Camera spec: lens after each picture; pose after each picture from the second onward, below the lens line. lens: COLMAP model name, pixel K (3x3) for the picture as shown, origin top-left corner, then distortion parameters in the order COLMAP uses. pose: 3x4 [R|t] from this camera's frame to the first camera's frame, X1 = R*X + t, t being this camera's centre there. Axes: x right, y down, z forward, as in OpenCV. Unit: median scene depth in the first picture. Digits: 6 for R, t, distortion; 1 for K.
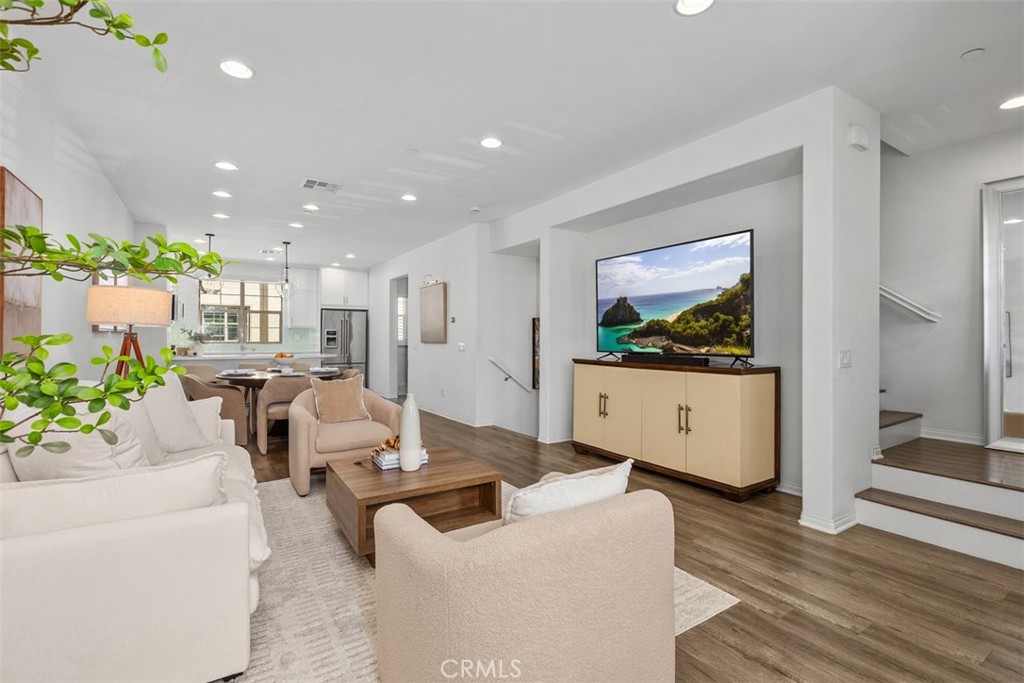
lens RADIAL K [[463.0, 0, 517.3], [0, 463.0, 337.4], [0, 0, 1]] dist [0.005369, -0.001281]
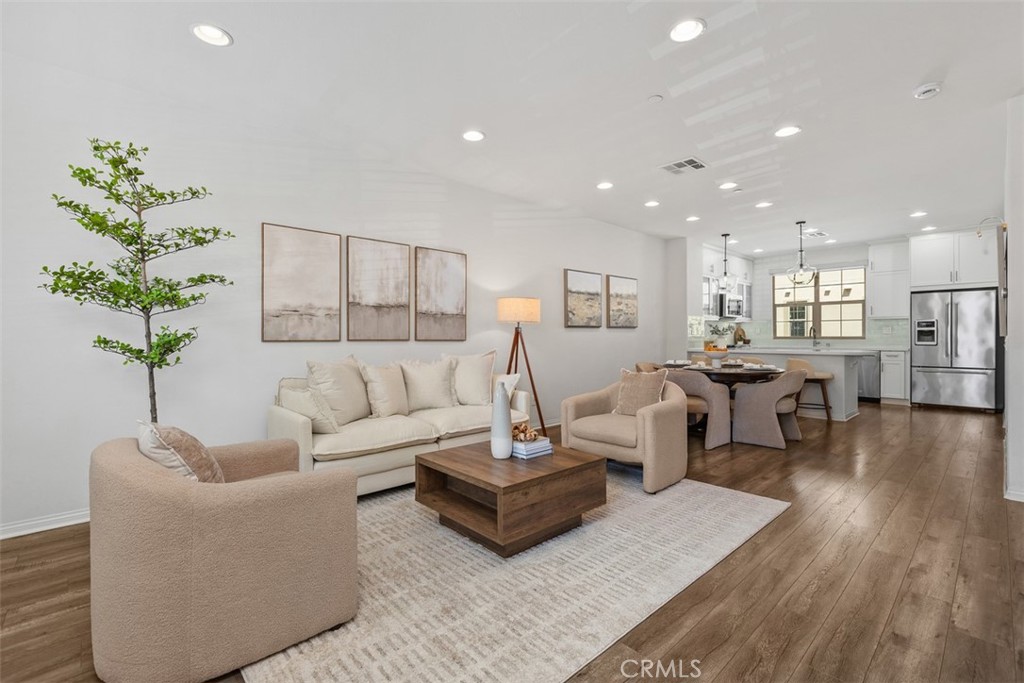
lens RADIAL K [[463.0, 0, 503.7], [0, 463.0, 335.7], [0, 0, 1]] dist [0.005369, -0.001281]
pose [[0.152090, -0.007349, -0.988339, 0.214373], [0.007254, 0.999954, -0.006320, 0.008097], [0.988340, -0.006208, 0.152136, 0.240126]]
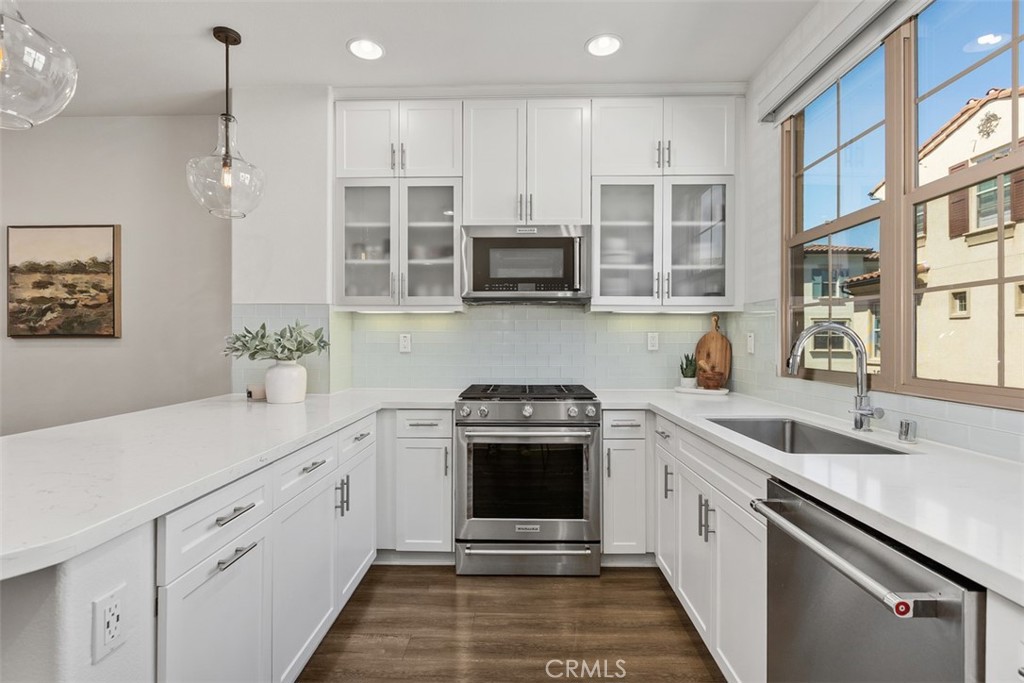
lens RADIAL K [[483.3, 0, 516.7], [0, 483.3, 342.5], [0, 0, 1]] dist [-0.003649, -0.000305]
pose [[-0.582912, -0.003221, -0.812529, -0.357356], [-0.001435, 0.999995, -0.002934, -0.003038], [0.812534, -0.000544, -0.582914, 0.963878]]
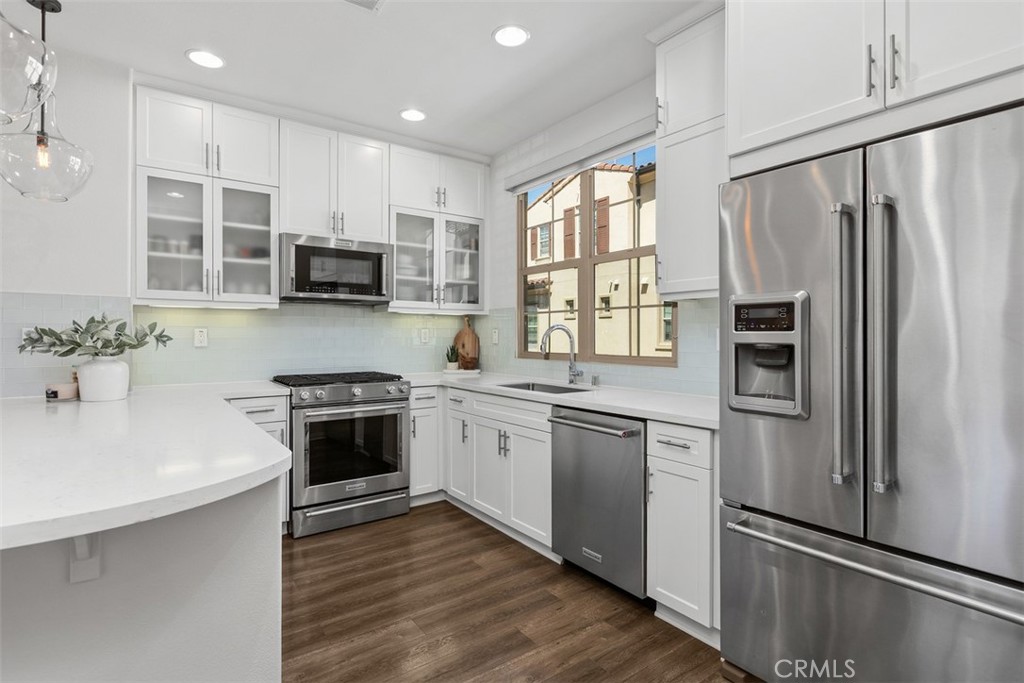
lens RADIAL K [[504.0, 0, 507.1], [0, 504.0, 333.9], [0, 0, 1]] dist [-0.003142, -0.000363]
pose [[0.019256, -0.008232, -0.999781, -0.236986], [0.003267, 0.999961, -0.008170, -0.002567], [0.999809, -0.003109, 0.019282, 0.913190]]
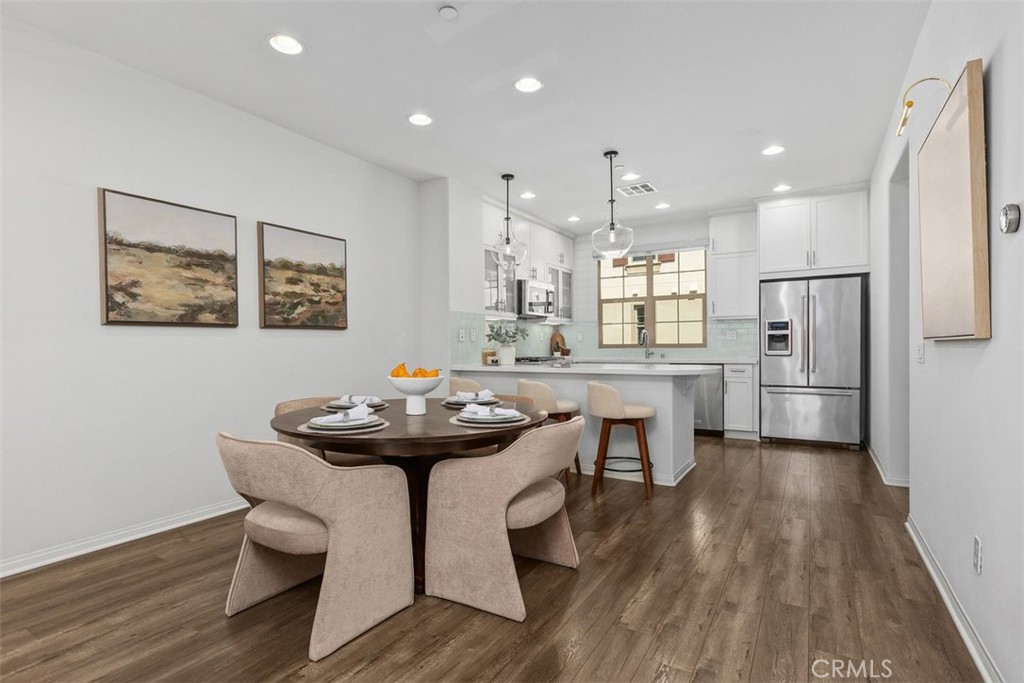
lens RADIAL K [[504.0, 0, 507.1], [0, 504.0, 348.8], [0, 0, 1]] dist [-0.003142, -0.000363]
pose [[0.412710, -0.001947, -0.910861, -0.020984], [0.013840, 0.999896, 0.004133, 0.009251], [0.910757, -0.014312, 0.412694, 0.501926]]
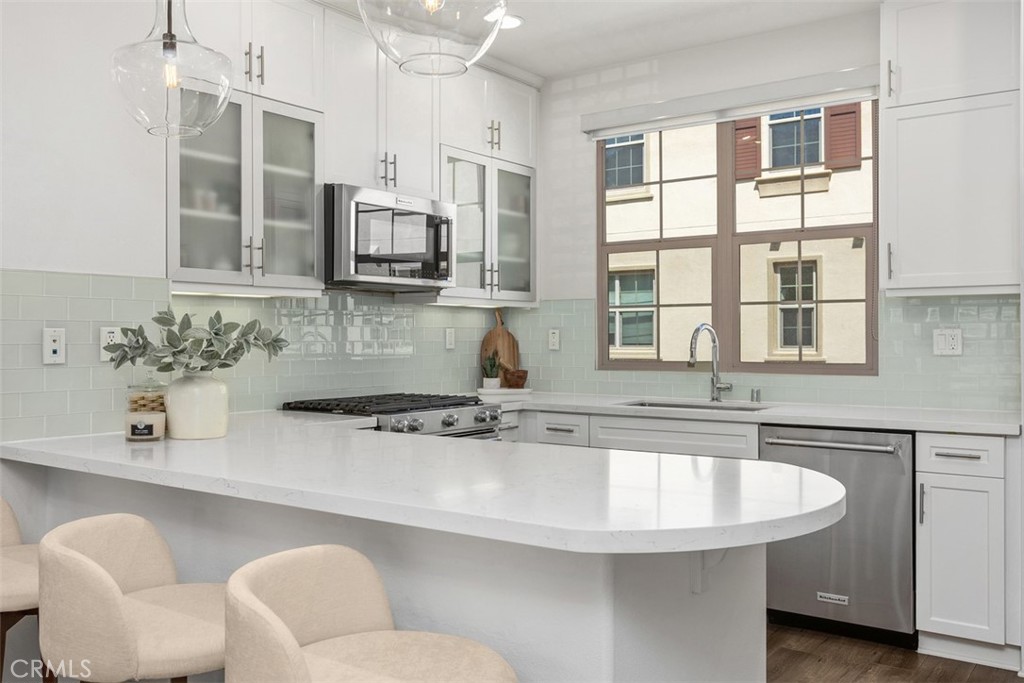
lens RADIAL K [[898.6, 0, 508.3], [0, 898.6, 328.0], [0, 0, 1]] dist [0.000410, -0.012980]
pose [[0.333513, -0.015559, -0.942617, -0.178641], [0.007000, 0.999877, -0.014028, -0.003387], [0.942720, -0.001920, 0.333581, 0.712931]]
